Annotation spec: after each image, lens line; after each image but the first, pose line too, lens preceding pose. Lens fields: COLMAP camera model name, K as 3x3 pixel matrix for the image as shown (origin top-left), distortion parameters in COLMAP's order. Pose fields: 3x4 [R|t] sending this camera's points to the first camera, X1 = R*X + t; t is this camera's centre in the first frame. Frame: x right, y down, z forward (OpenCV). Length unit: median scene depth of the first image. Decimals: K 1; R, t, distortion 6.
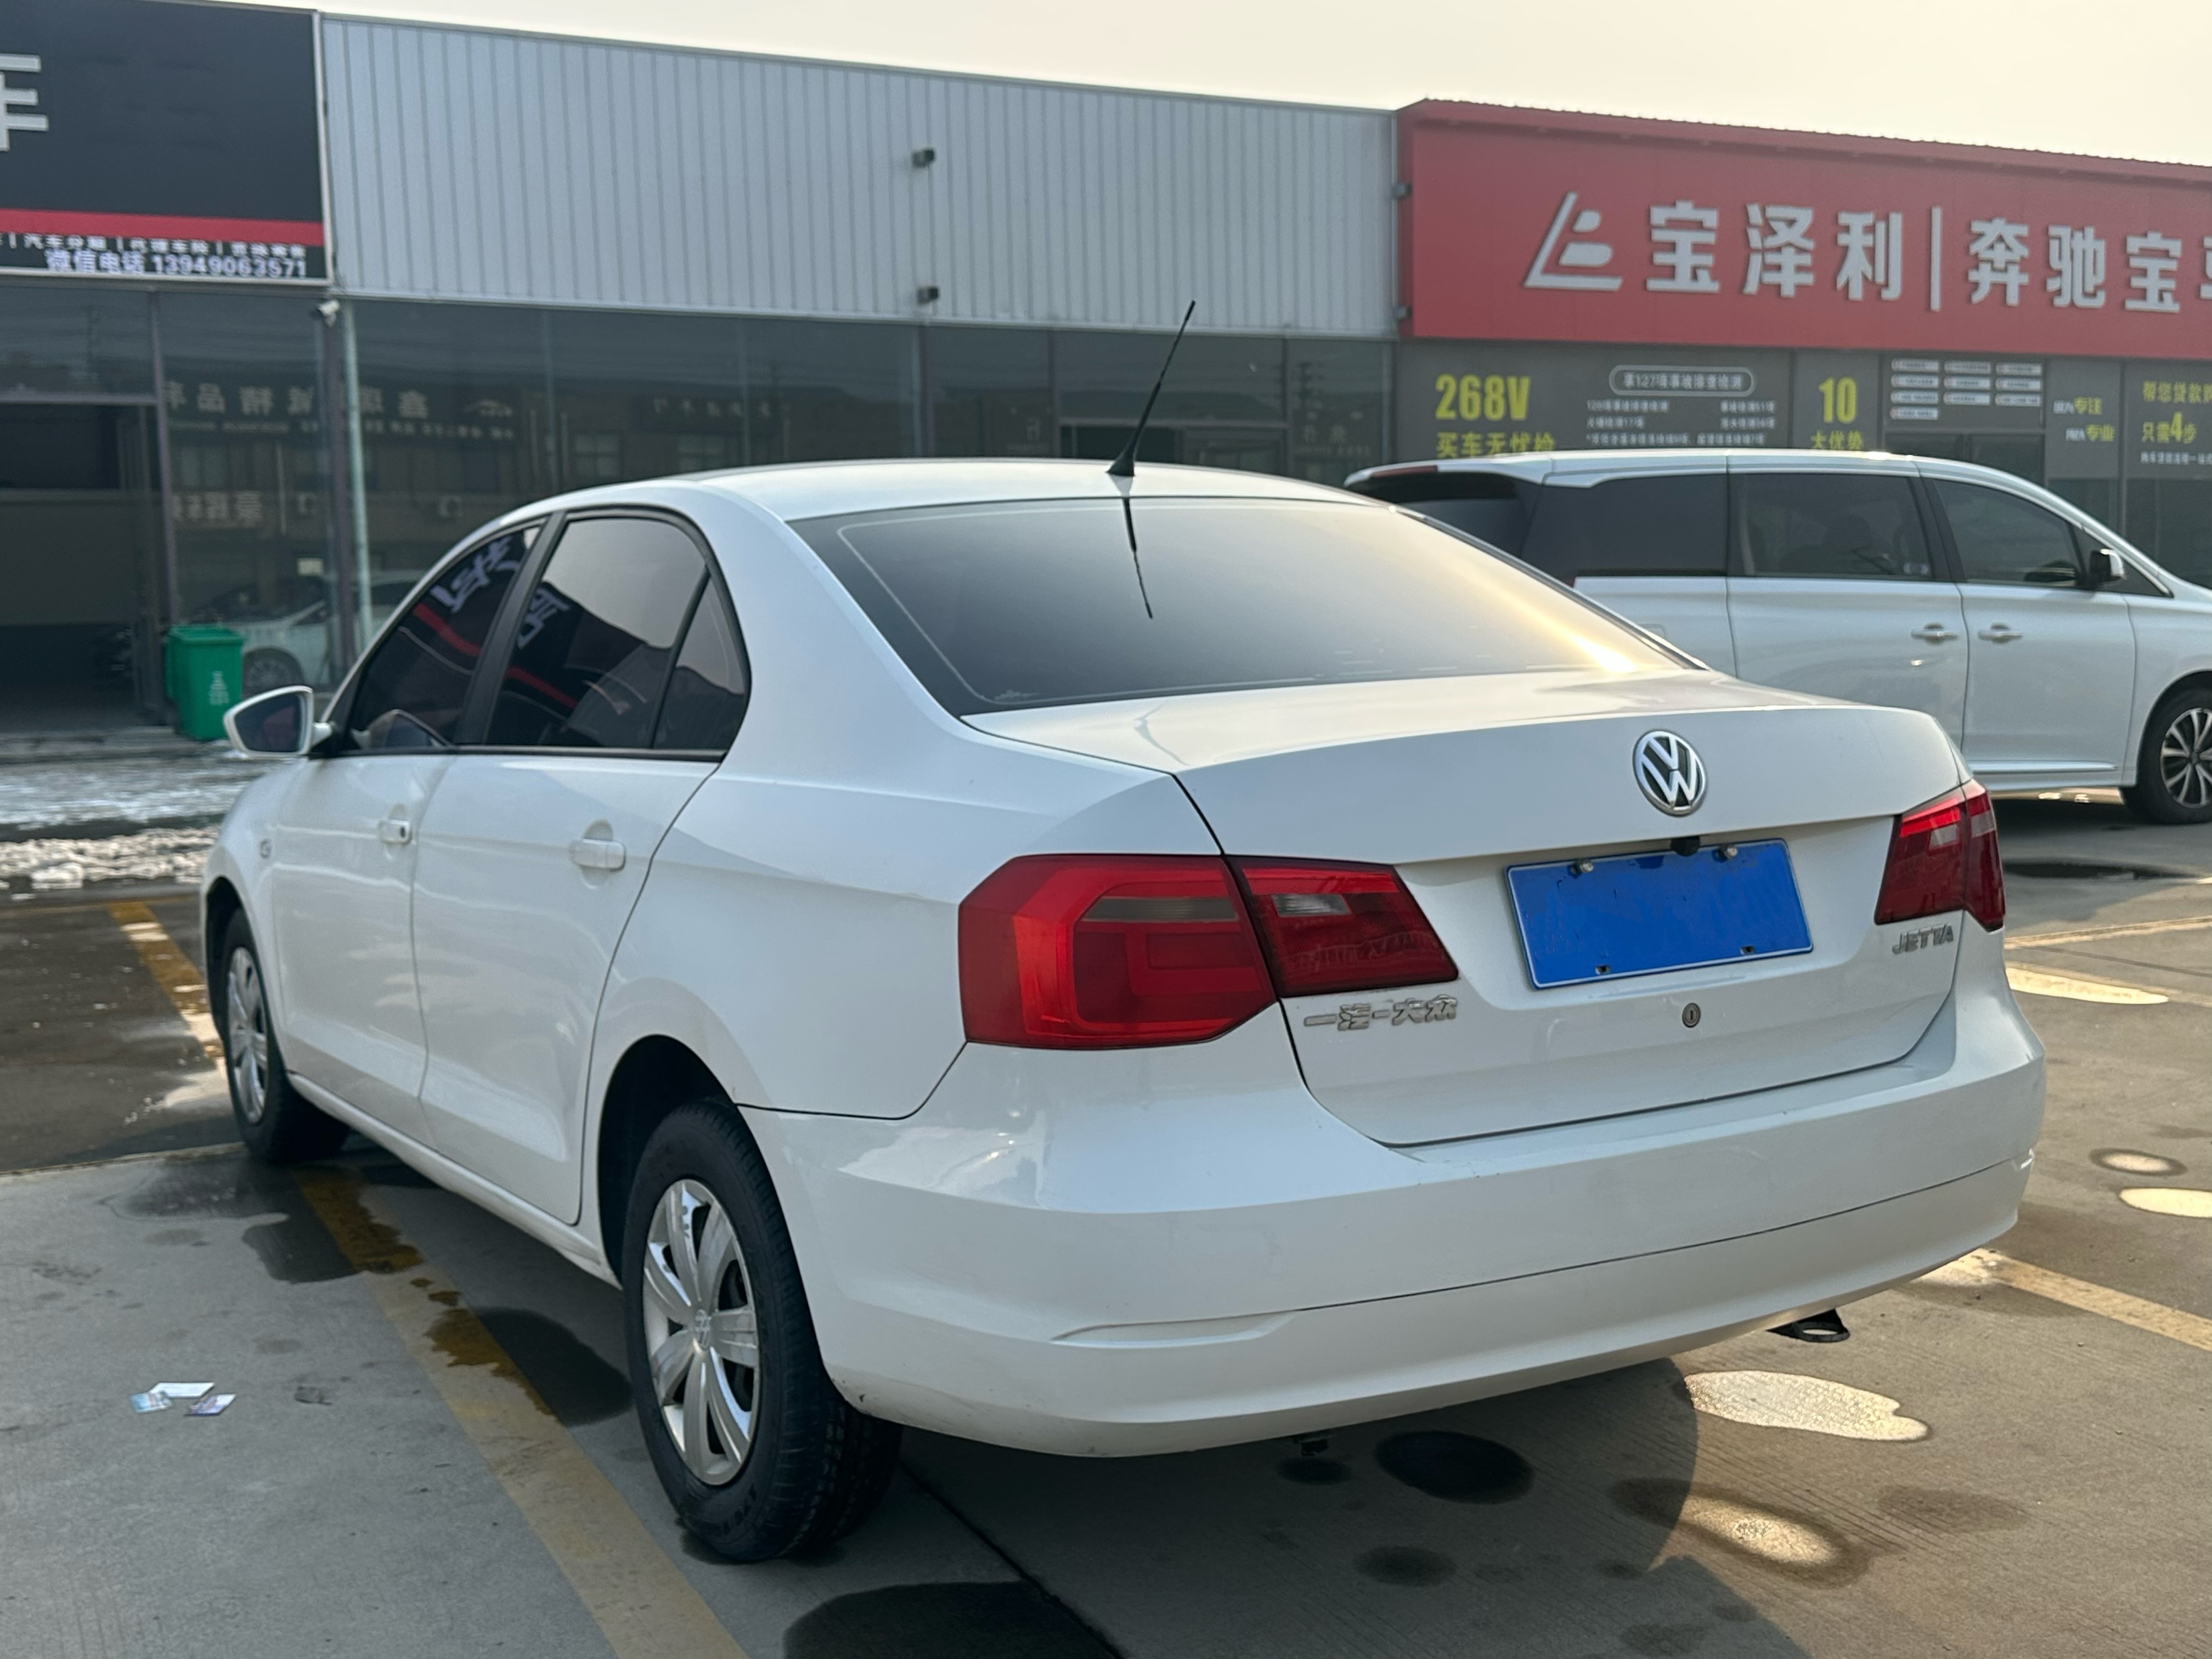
lens RADIAL K [[2382.1, 0, 1111.8], [0, 2382.1, 834.9], [0, 0, 1]] dist [0.051942, 0.000000]
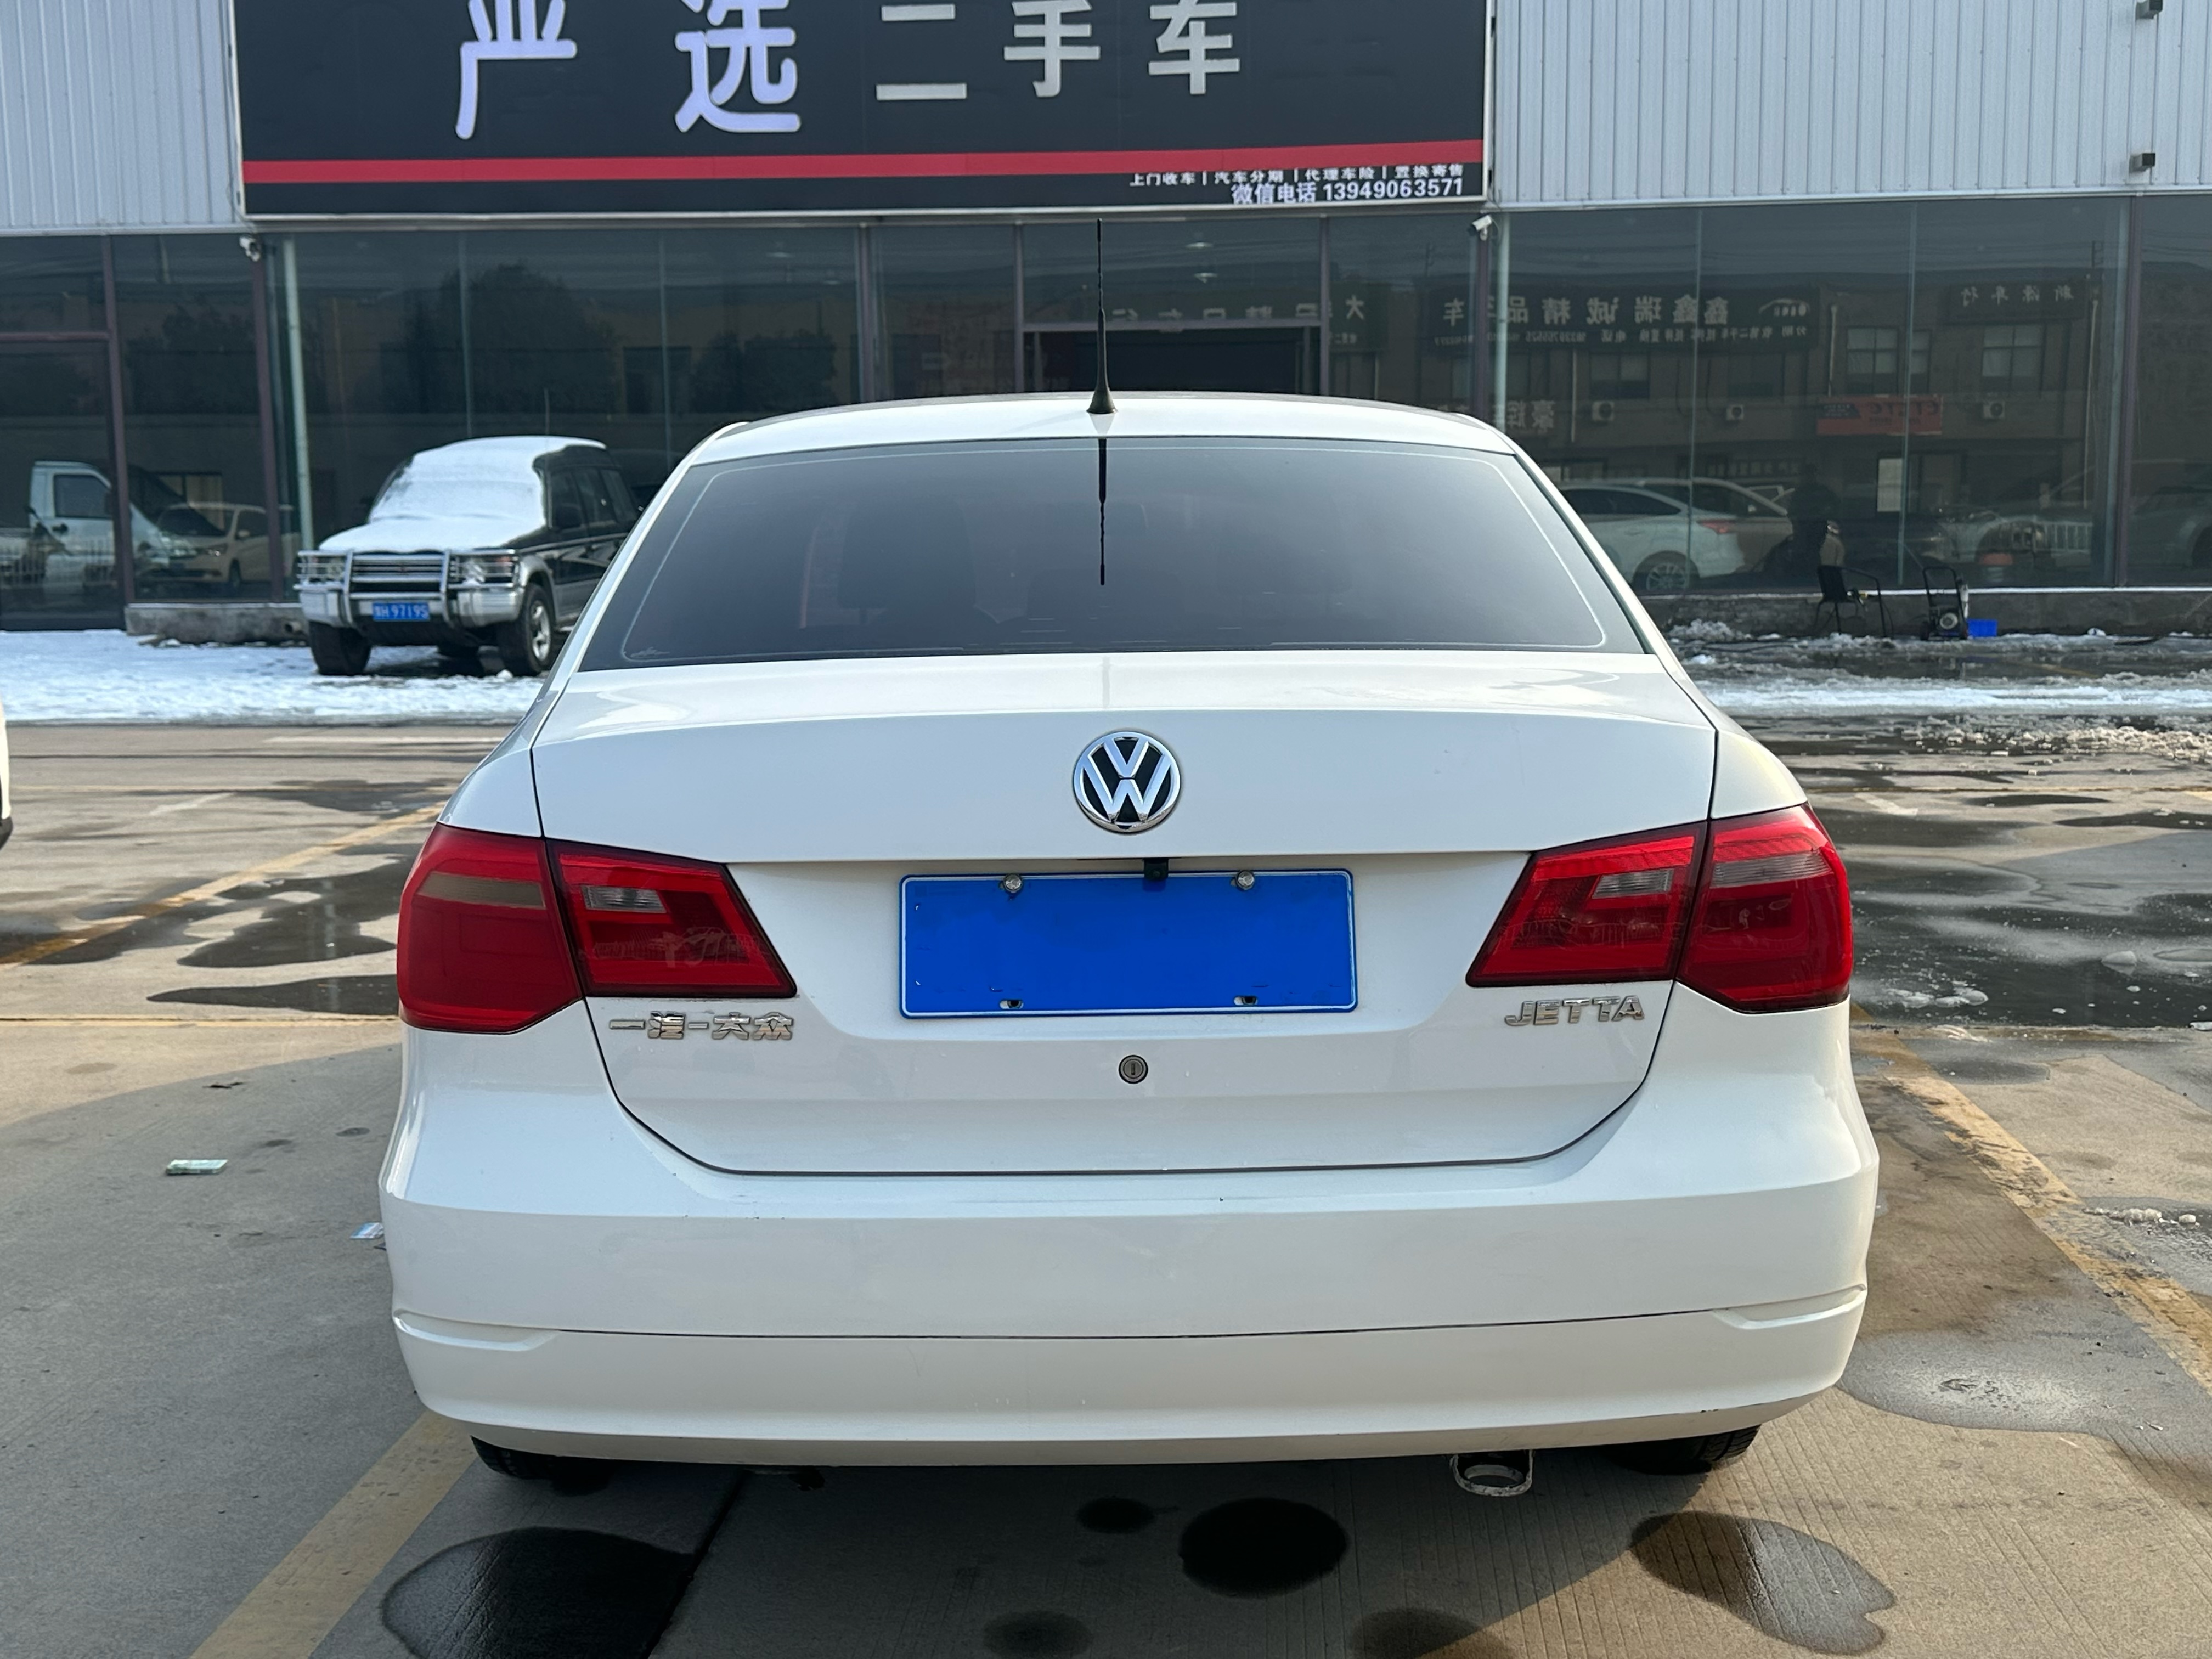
lens RADIAL K [[2382.1, 0, 1091.3], [0, 2382.1, 850.2], [0, 0, 1]] dist [0.051942, 0.000000]
pose [[0.853529, 0.080980, -0.514713, 0.487441], [-0.057196, 0.996441, 0.061925, -0.039132], [0.517896, -0.023416, 0.855123, 0.207720]]
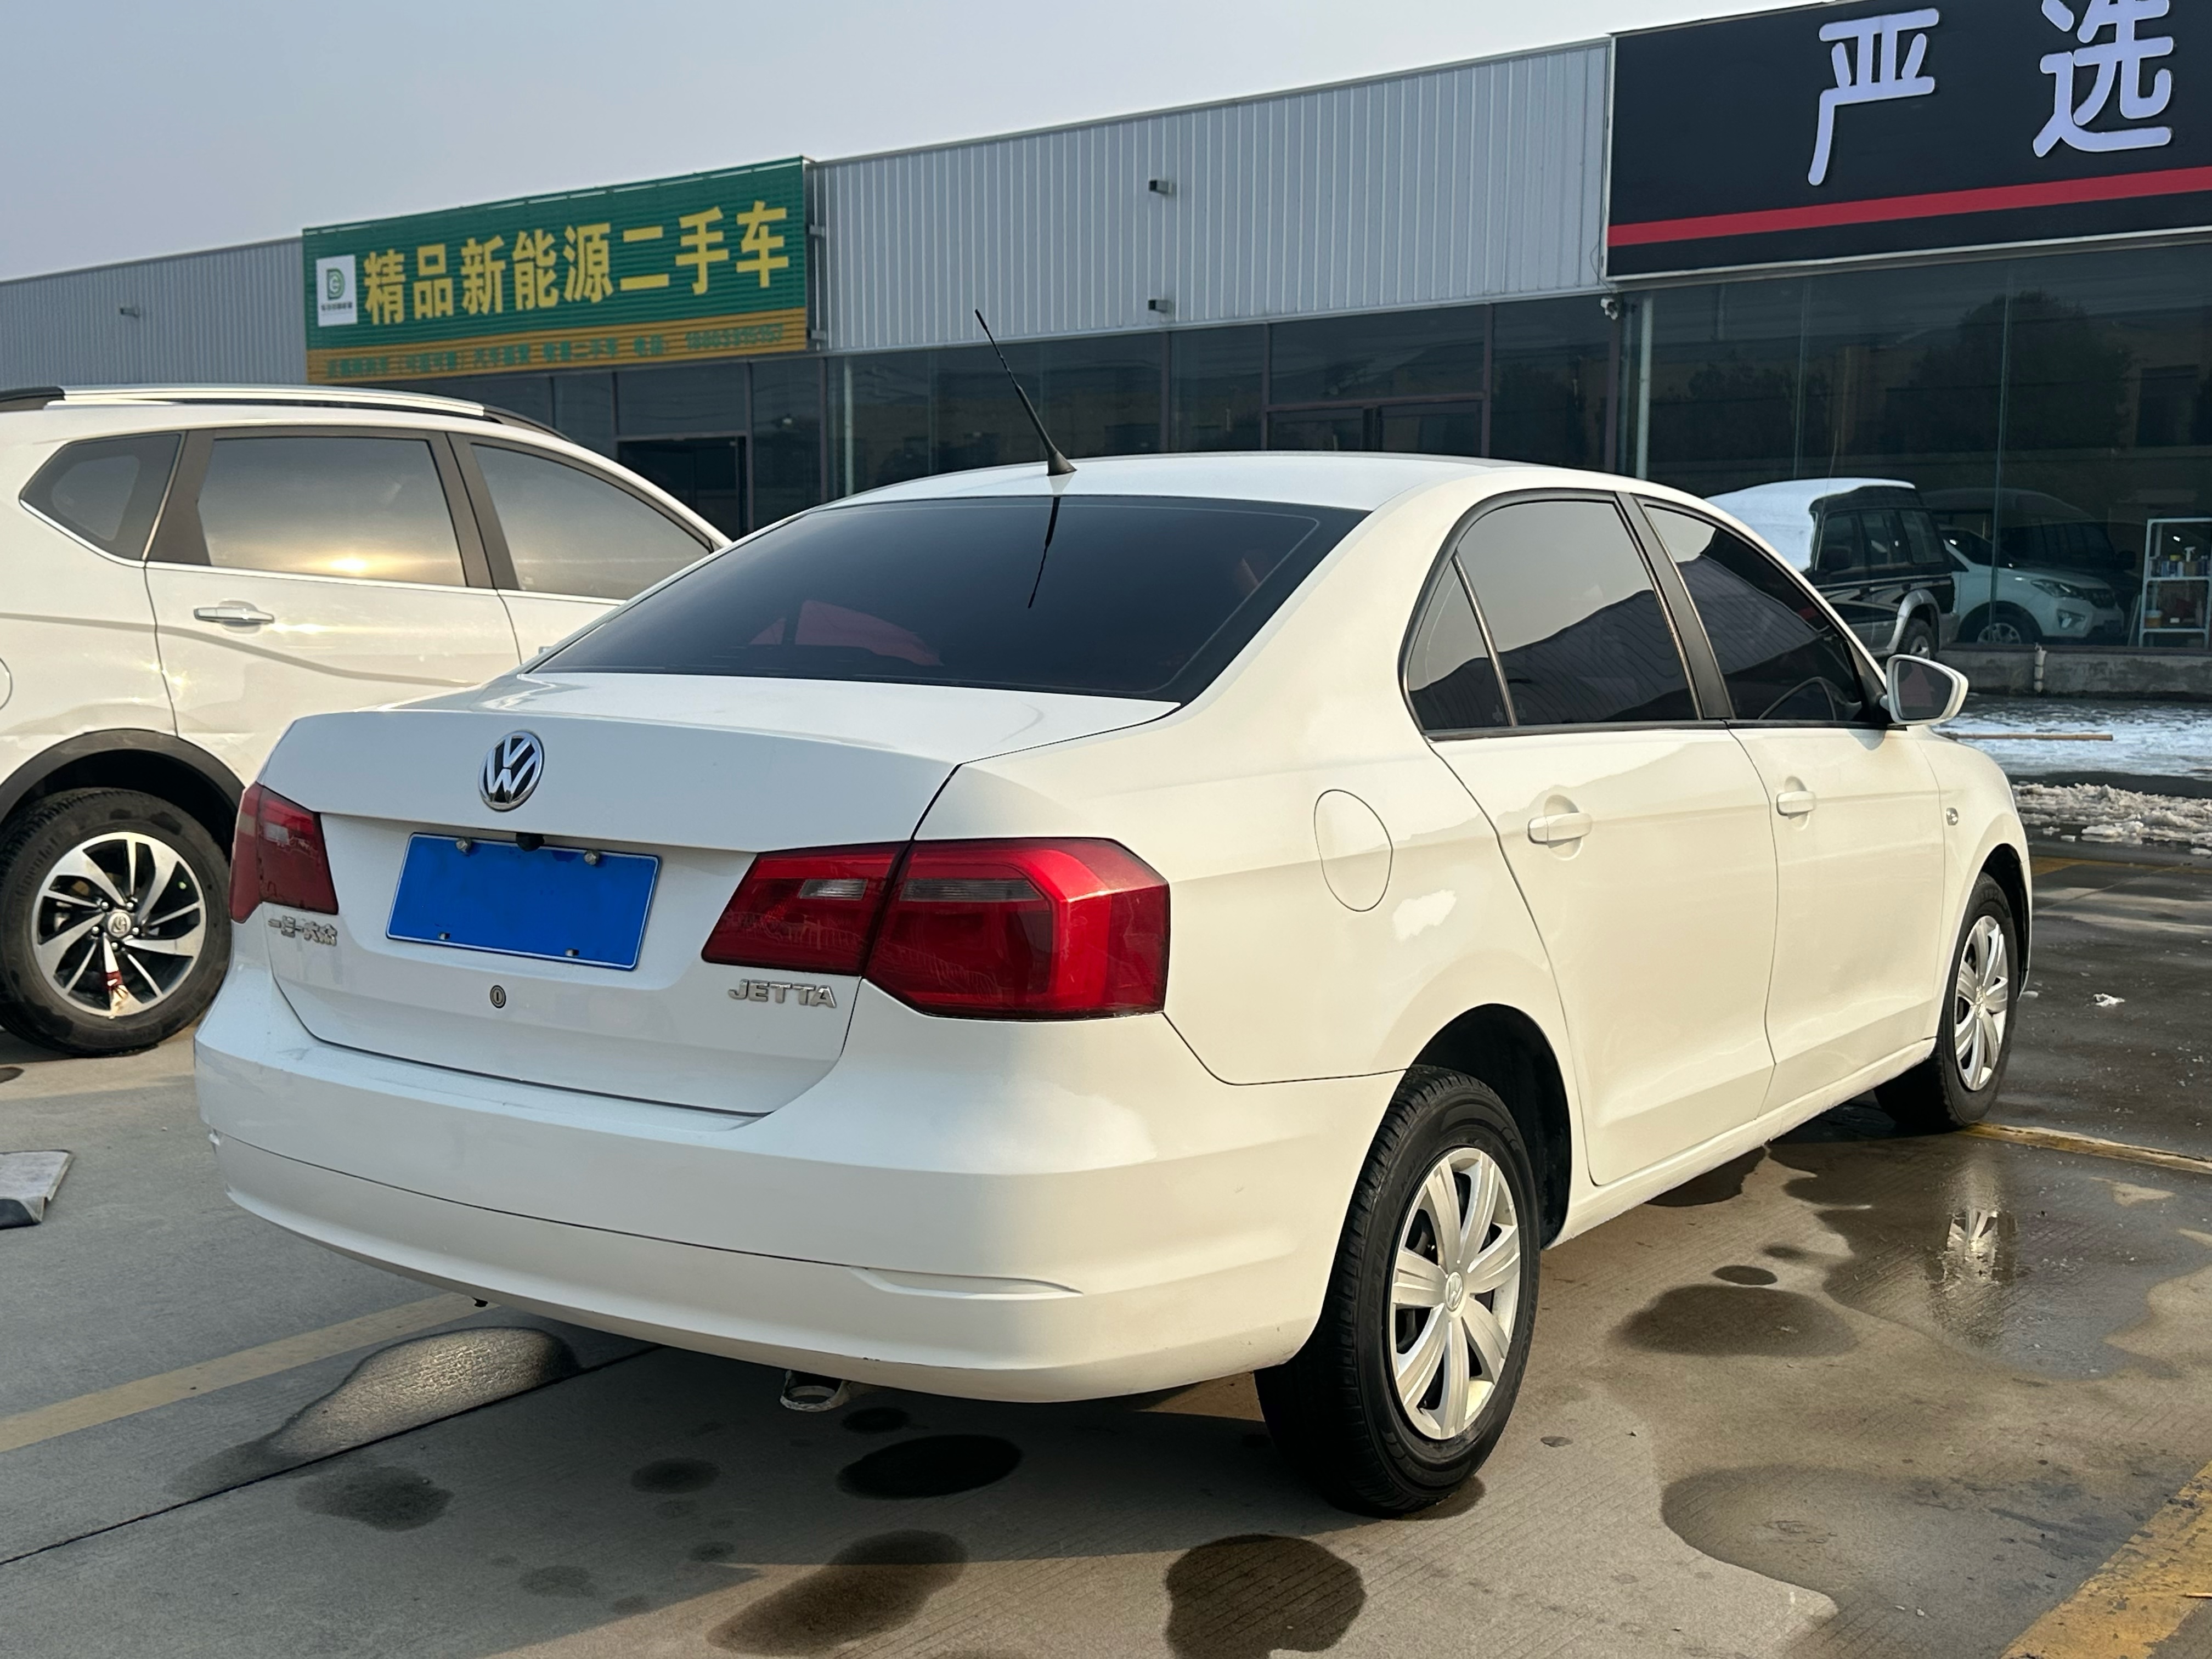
lens RADIAL K [[2382.1, 0, 1082.3], [0, 2382.1, 818.6], [0, 0, 1]] dist [0.051942, 0.000000]
pose [[0.379619, 0.117523, -0.917648, 0.986891], [-0.102160, 0.991158, 0.084675, -0.091051], [0.919485, 0.061602, 0.388268, 0.610148]]
